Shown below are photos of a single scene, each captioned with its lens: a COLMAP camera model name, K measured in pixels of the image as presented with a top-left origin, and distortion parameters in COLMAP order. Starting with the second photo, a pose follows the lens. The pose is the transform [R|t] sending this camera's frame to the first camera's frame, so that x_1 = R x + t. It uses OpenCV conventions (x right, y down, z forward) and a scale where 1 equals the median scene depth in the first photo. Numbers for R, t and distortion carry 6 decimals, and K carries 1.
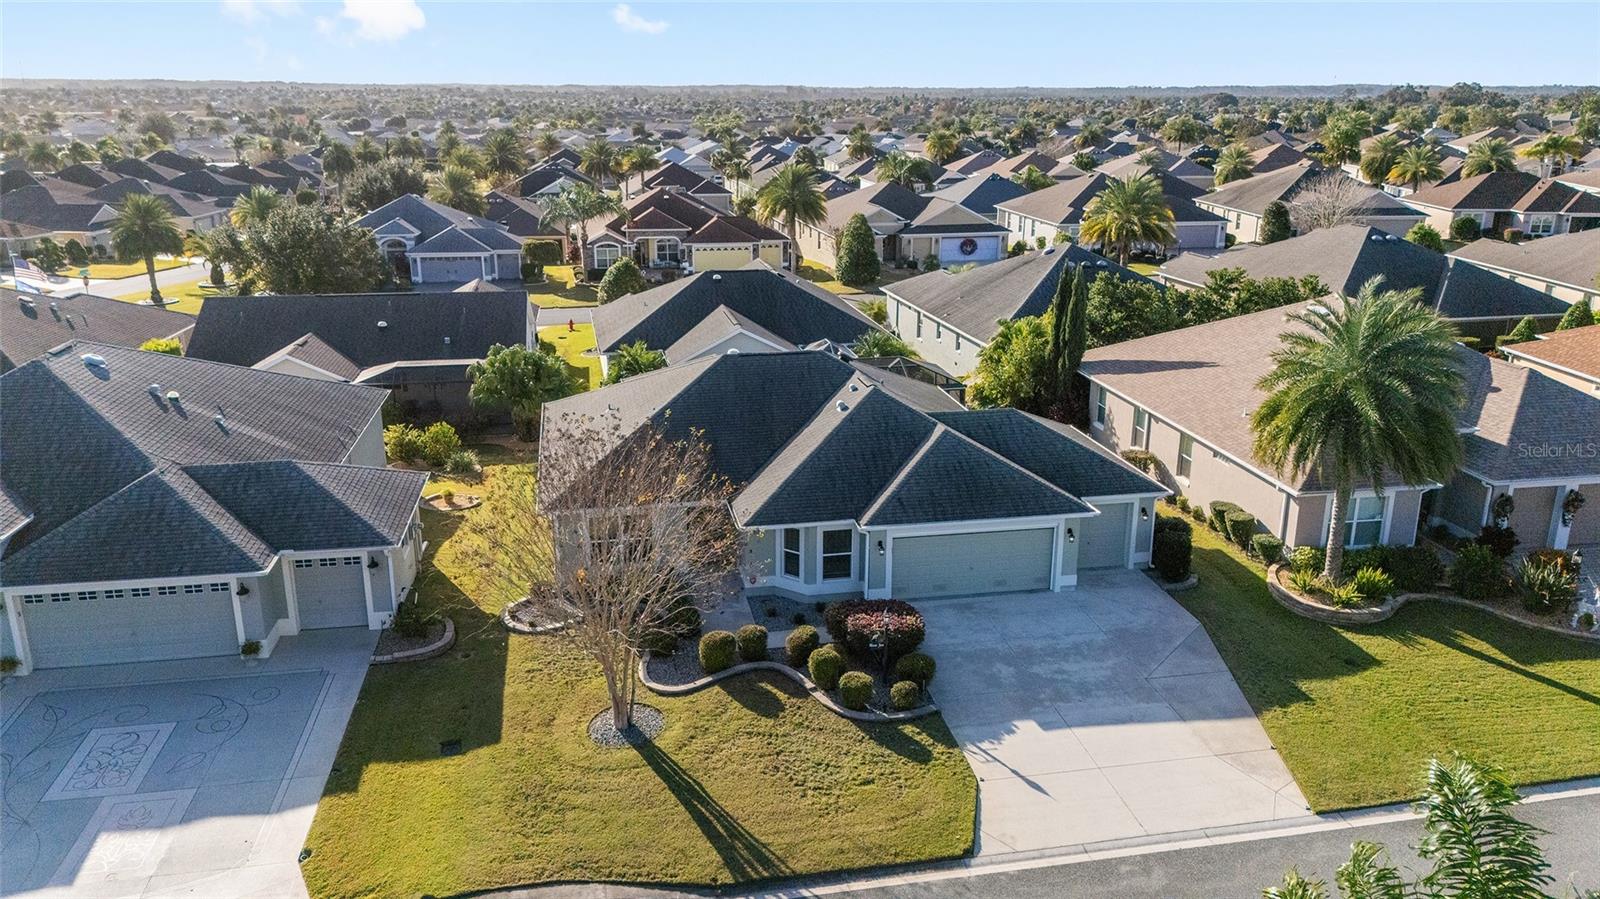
lens RADIAL K [[1153.6, 0, 792.7], [0, 1153.6, 447.6], [0, 0, 1]] dist [0.068566, -0.069399]
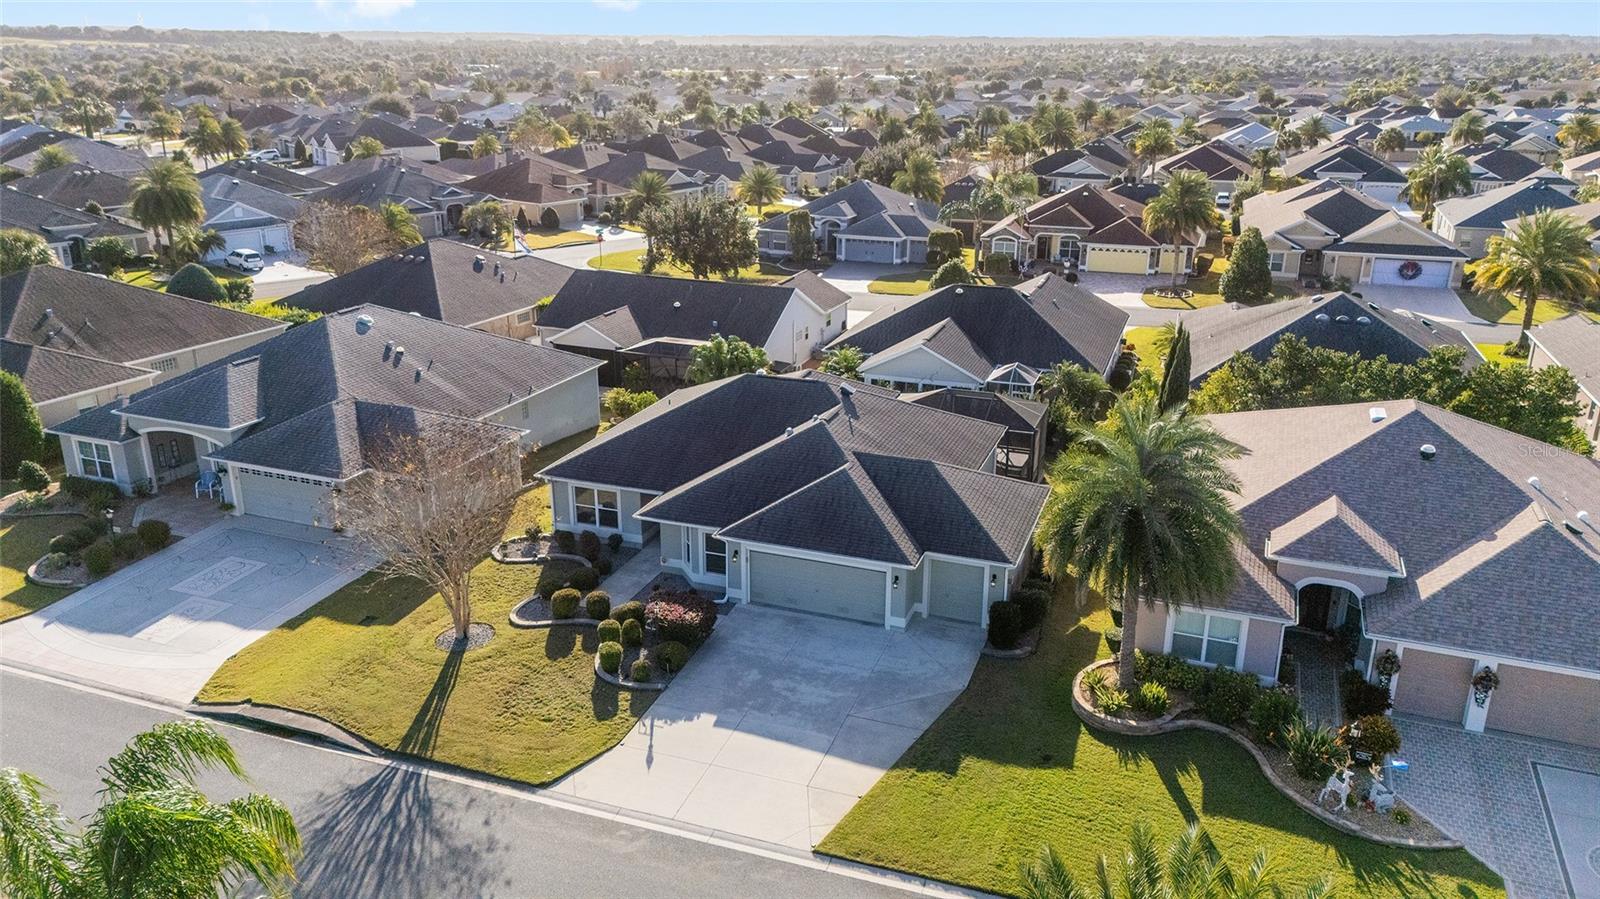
lens RADIAL K [[1153.6, 0, 810.9], [0, 1153.6, 443.6], [0, 0, 1]] dist [0.068566, -0.069399]
pose [[0.856870, 0.169705, -0.486800, 0.712571], [-0.153006, 0.985435, 0.074212, -0.129999], [0.492304, 0.010893, 0.870355, -0.007425]]
